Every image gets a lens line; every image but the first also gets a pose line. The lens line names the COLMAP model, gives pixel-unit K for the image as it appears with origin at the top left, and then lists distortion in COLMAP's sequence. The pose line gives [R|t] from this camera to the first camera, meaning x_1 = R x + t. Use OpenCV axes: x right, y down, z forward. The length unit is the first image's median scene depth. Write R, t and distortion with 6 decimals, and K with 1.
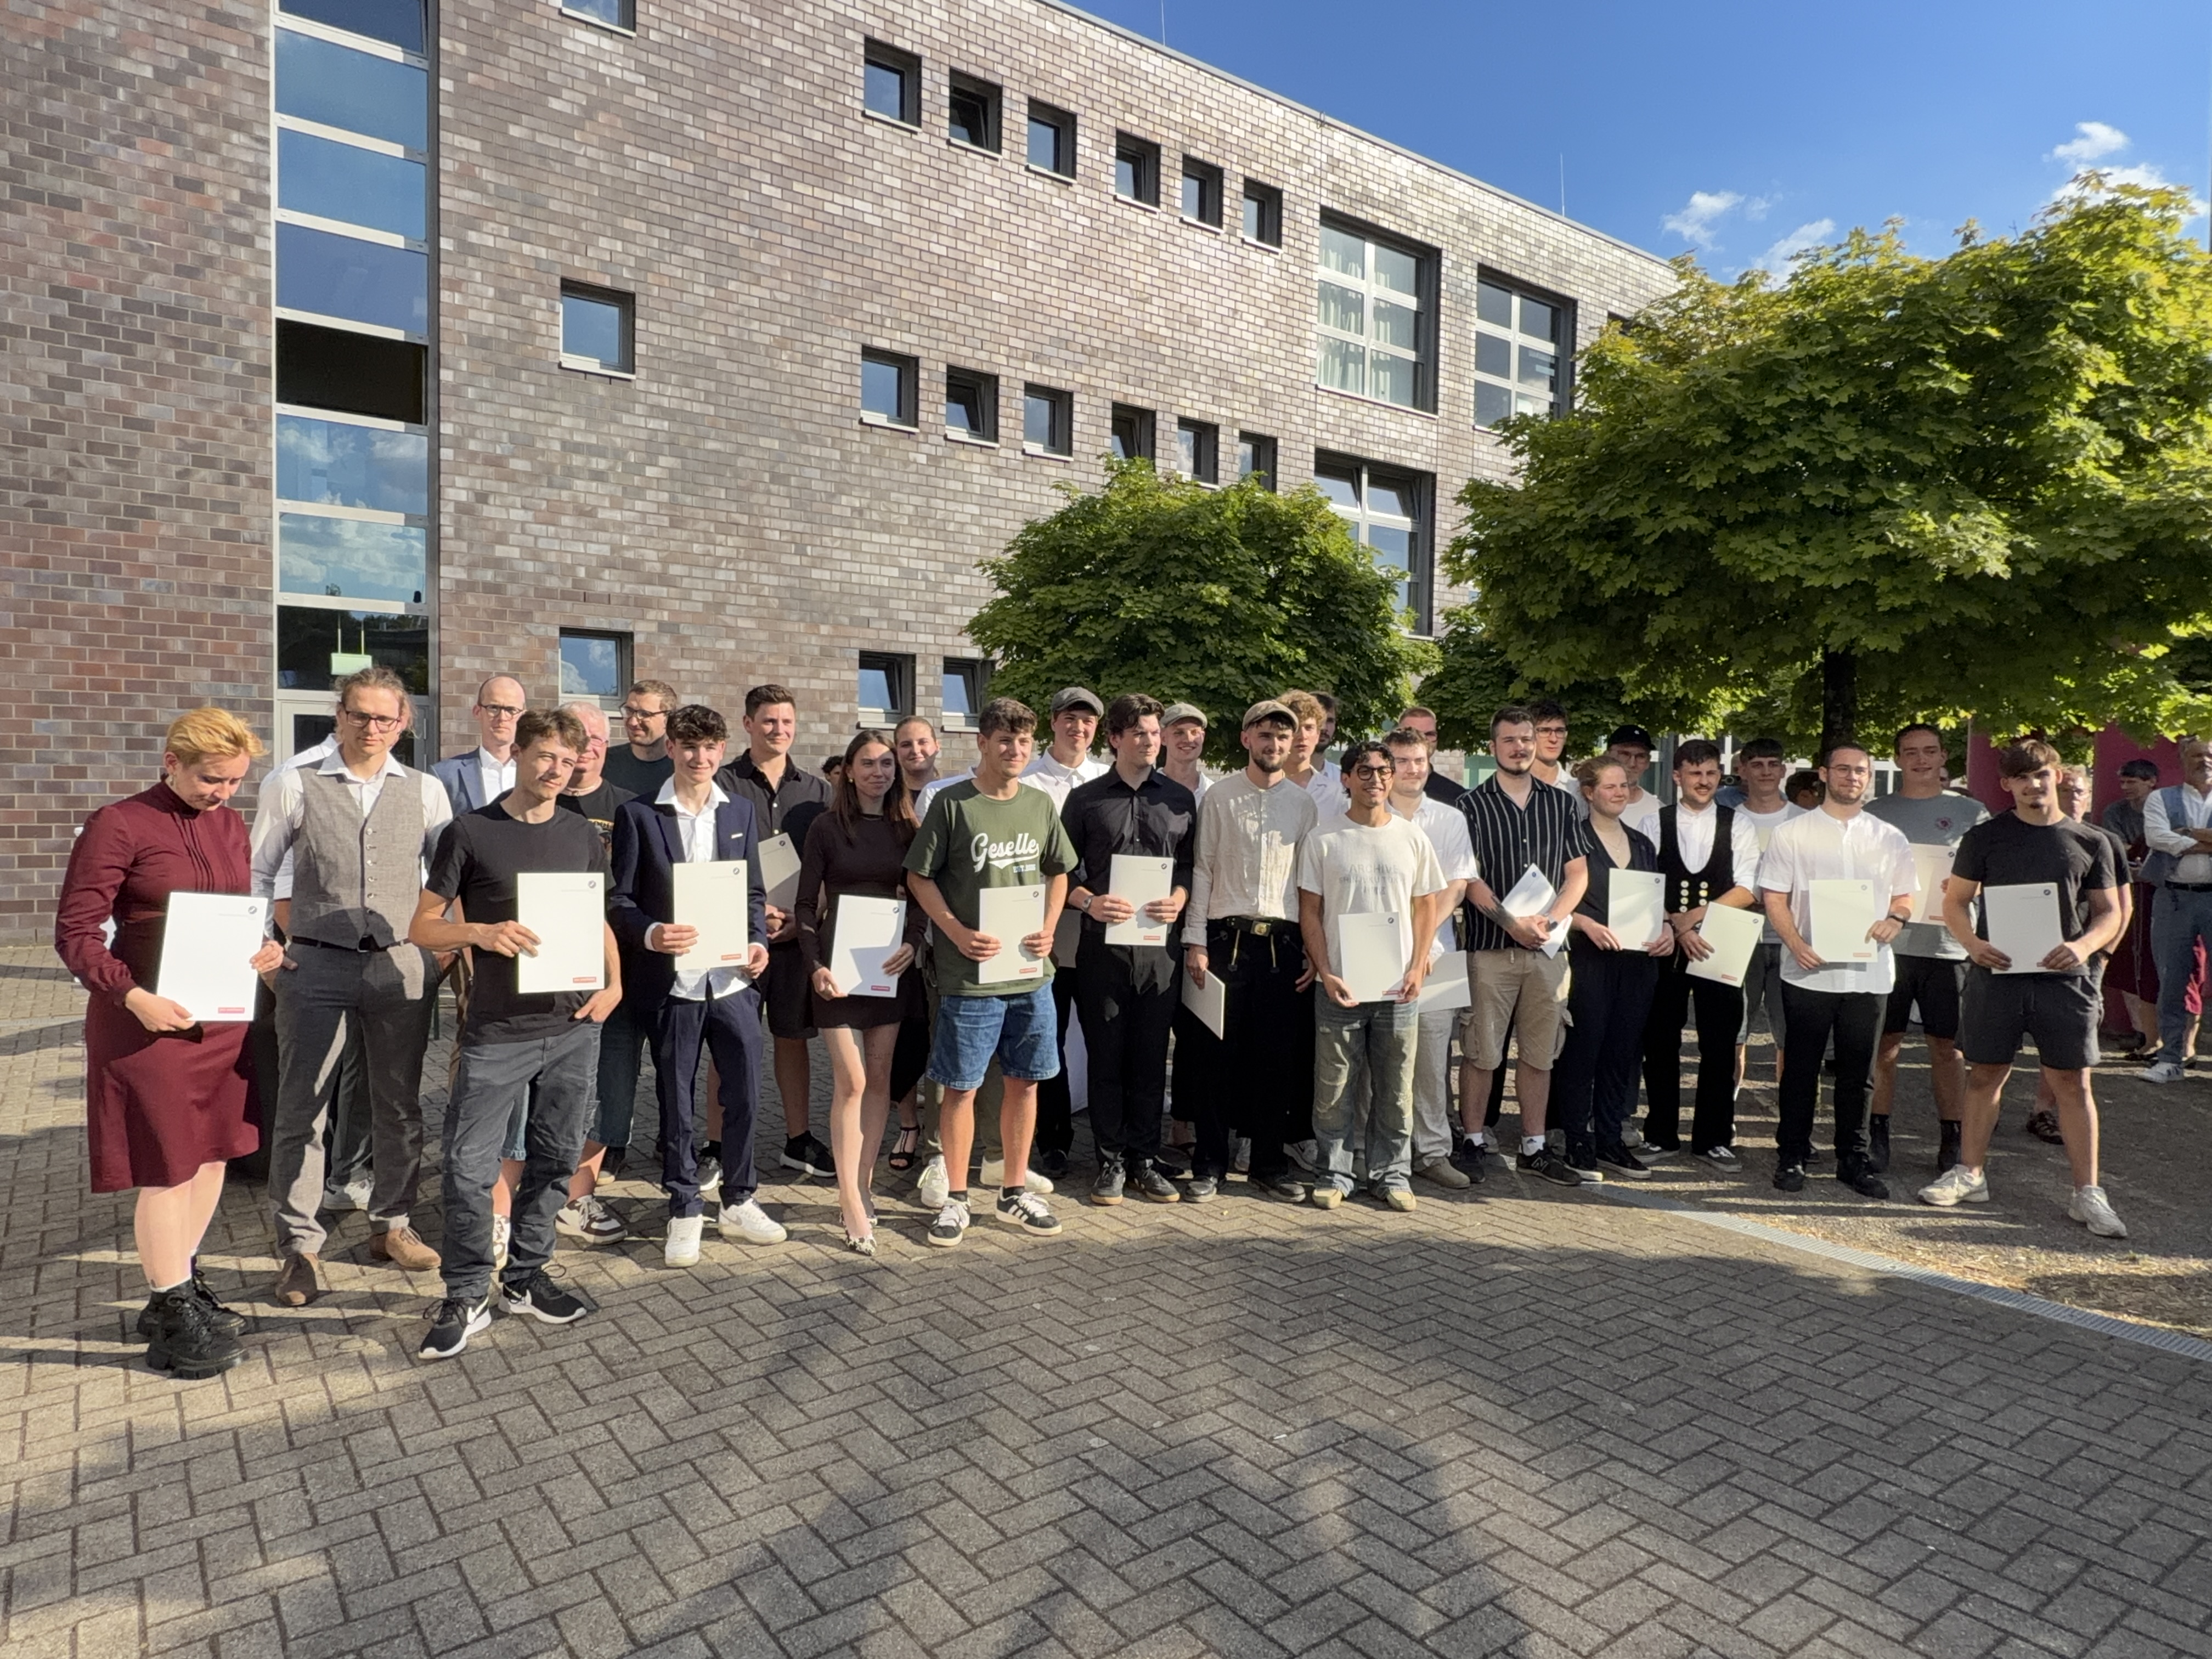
lens RADIAL K [[1370.5, 0, 1102.4], [0, 1370.5, 834.1], [0, 0, 1]] dist [-0.003713, 0.001998]
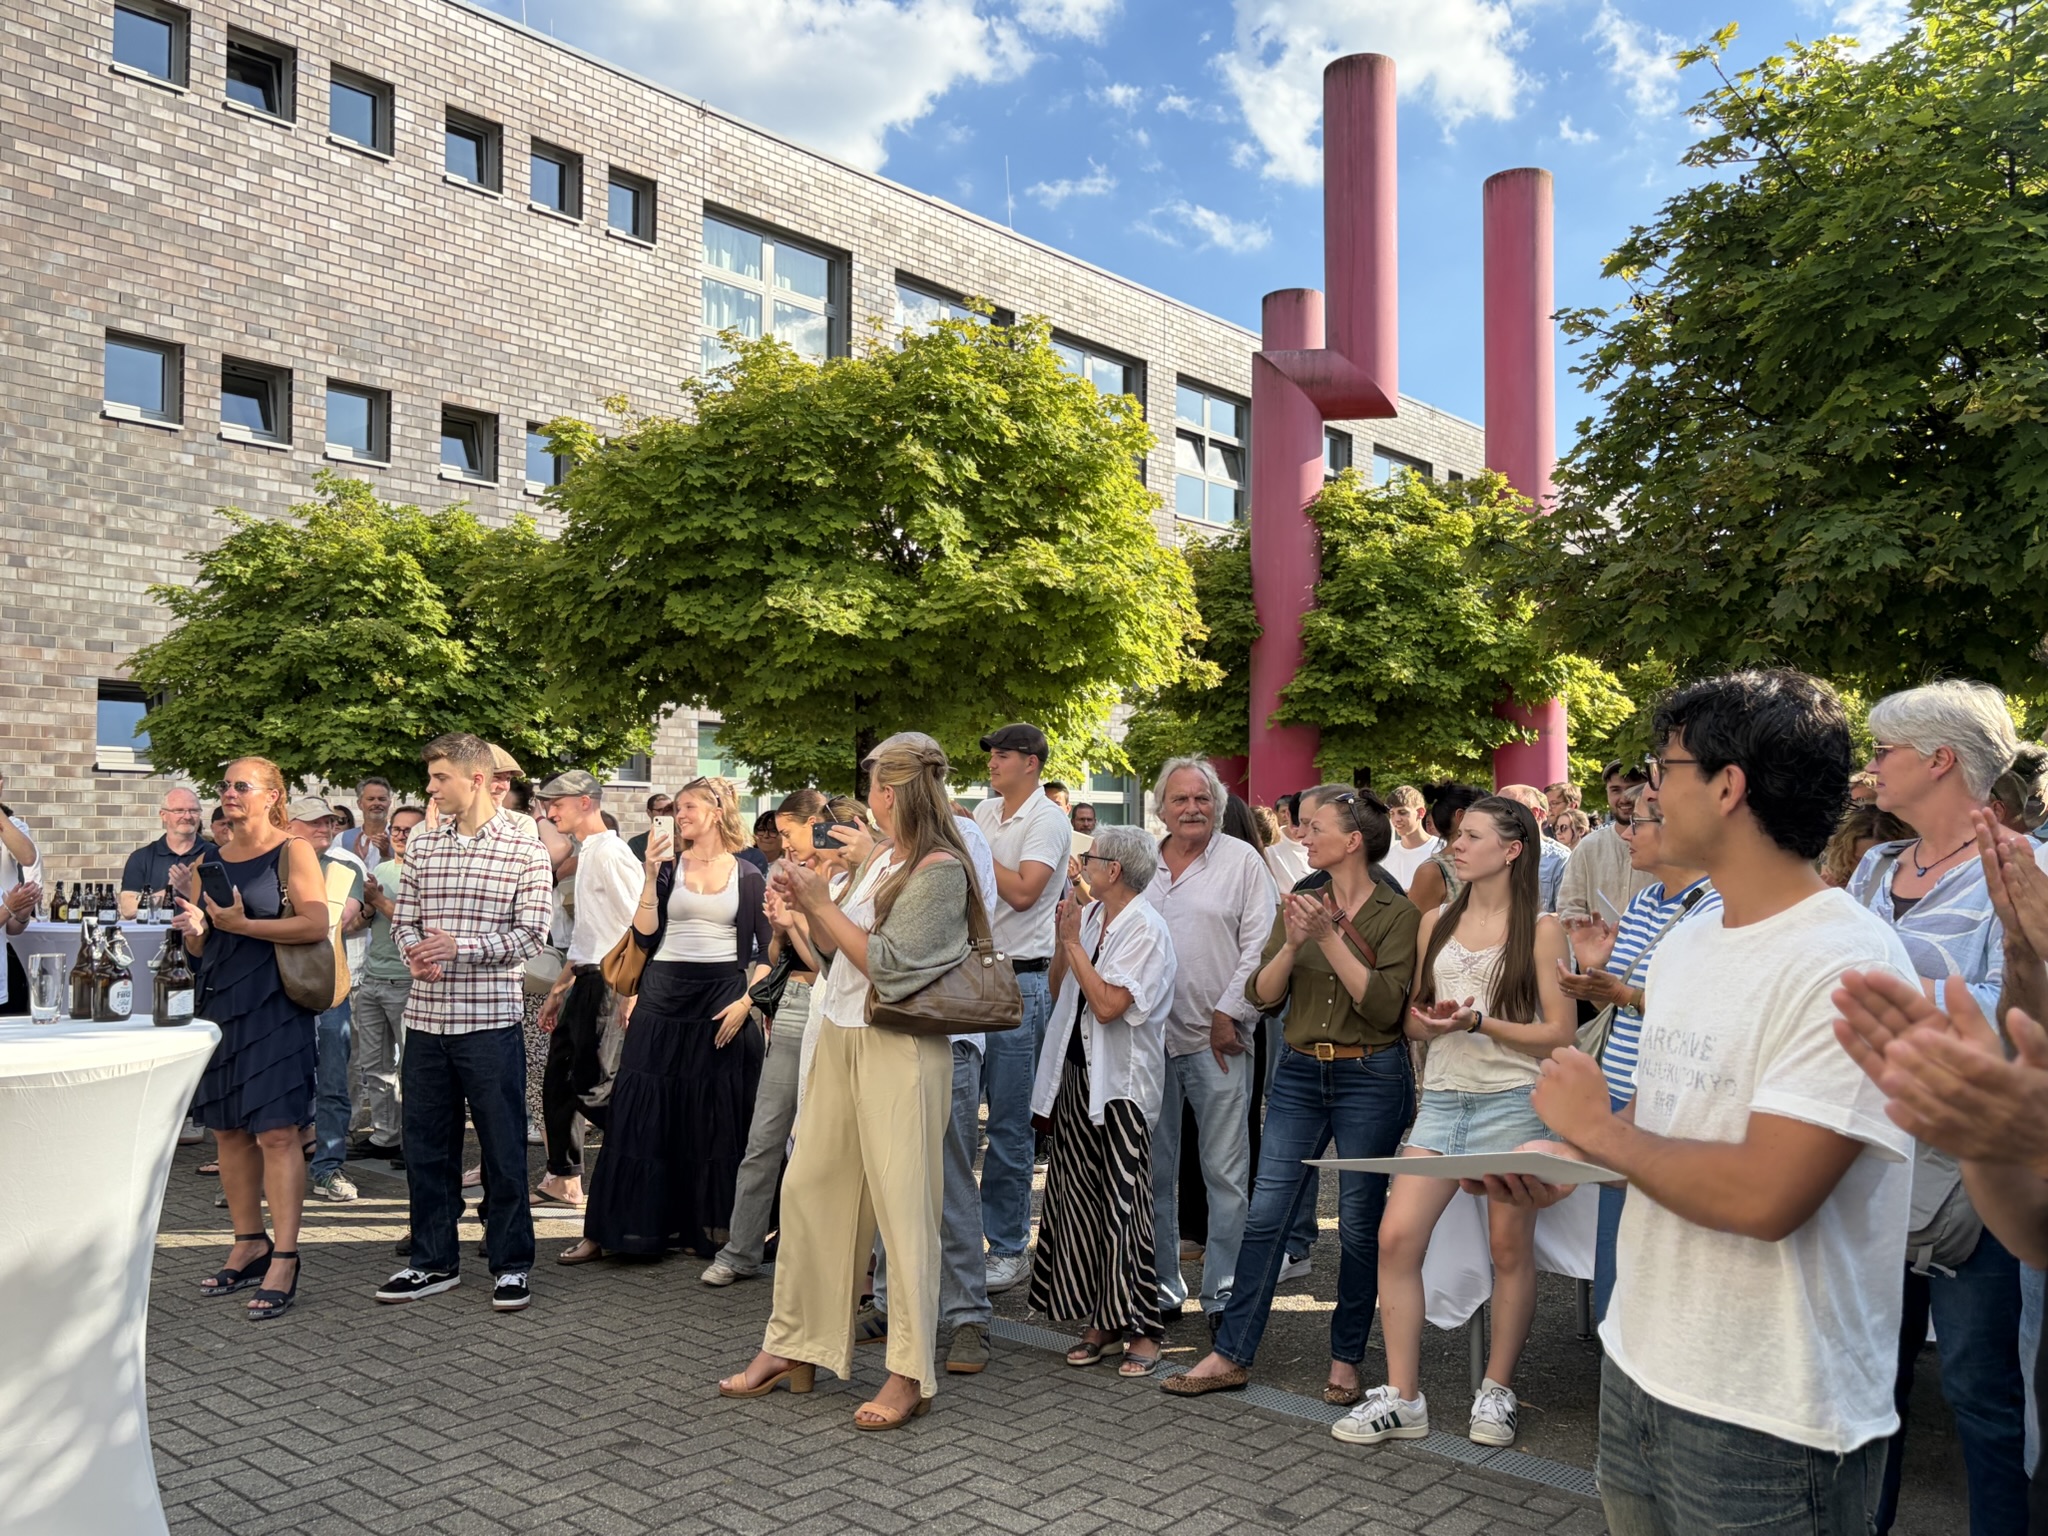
lens RADIAL K [[1641.2, 0, 1031.0], [0, 1641.2, 770.2], [0, 0, 1]] dist [0.061868, -0.062582]
pose [[0.976116, -0.006126, 0.217164, 0.147862], [0.021852, 0.997301, -0.070089, 0.006919], [-0.216148, 0.073160, 0.973616, -0.115998]]
